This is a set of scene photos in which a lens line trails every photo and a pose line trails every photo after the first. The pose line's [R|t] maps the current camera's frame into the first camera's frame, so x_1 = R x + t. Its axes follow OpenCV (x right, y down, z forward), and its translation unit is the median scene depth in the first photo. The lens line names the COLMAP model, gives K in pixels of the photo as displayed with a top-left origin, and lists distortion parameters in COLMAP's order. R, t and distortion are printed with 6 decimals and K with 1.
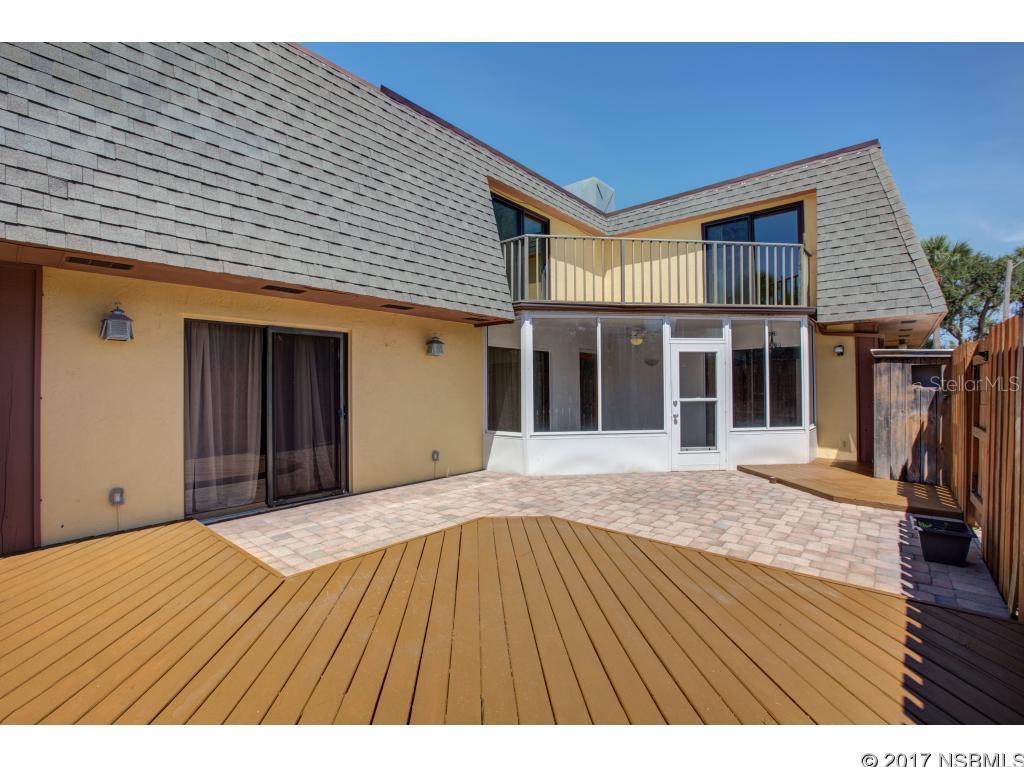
lens RADIAL K [[458.8, 0, 505.3], [0, 458.8, 377.8], [0, 0, 1]] dist [-0.012383, 0.000277]
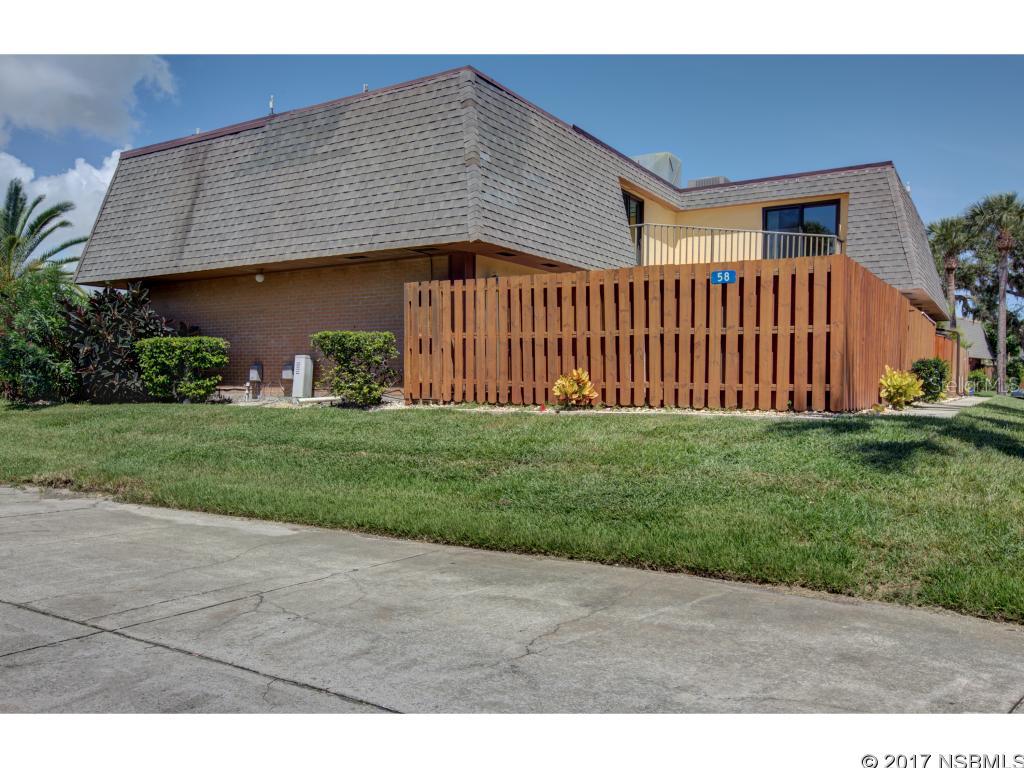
lens RADIAL K [[781.0, 0, 511.6], [0, 781.0, 390.9], [0, 0, 1]] dist [0.056810, 0.000356]
pose [[0.988460, 0.016068, 0.150626, -0.646403], [-0.020318, 0.999436, 0.026722, 0.128150], [-0.150111, -0.029474, 0.988230, -1.181702]]
